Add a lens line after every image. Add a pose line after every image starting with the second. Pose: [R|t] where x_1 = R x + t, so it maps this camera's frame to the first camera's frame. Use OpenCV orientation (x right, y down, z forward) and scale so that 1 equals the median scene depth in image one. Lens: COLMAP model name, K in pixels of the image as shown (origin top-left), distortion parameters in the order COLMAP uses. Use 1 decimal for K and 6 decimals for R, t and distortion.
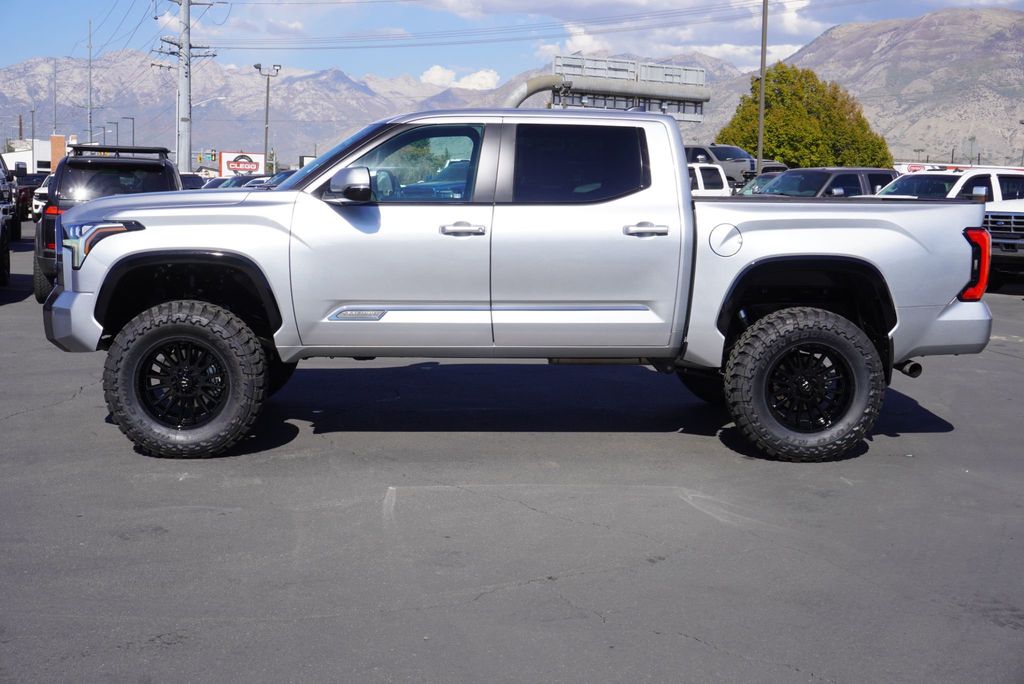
lens RADIAL K [[1313.7, 0, 510.4], [0, 1313.7, 345.3], [0, 0, 1]] dist [0.018416, 0.000000]
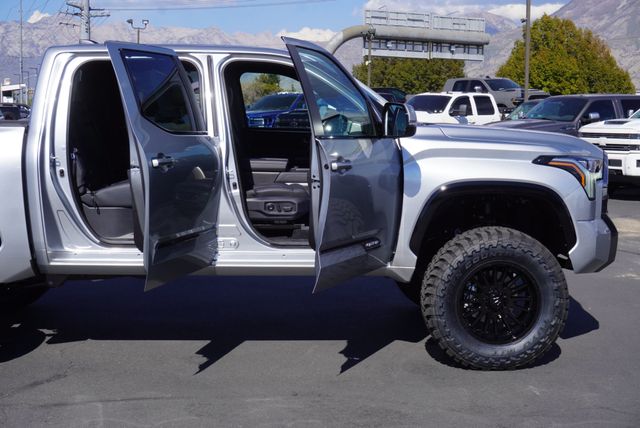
lens RADIAL K [[966.7, 0, 321.7], [0, 966.7, 215.7], [0, 0, 1]] dist [0.019386, 0.000000]
pose [[0.999501, -0.008226, -0.030494, 2.431304], [0.007786, 0.999864, -0.014516, -0.872870], [0.030609, 0.014271, 0.999430, 6.724224]]
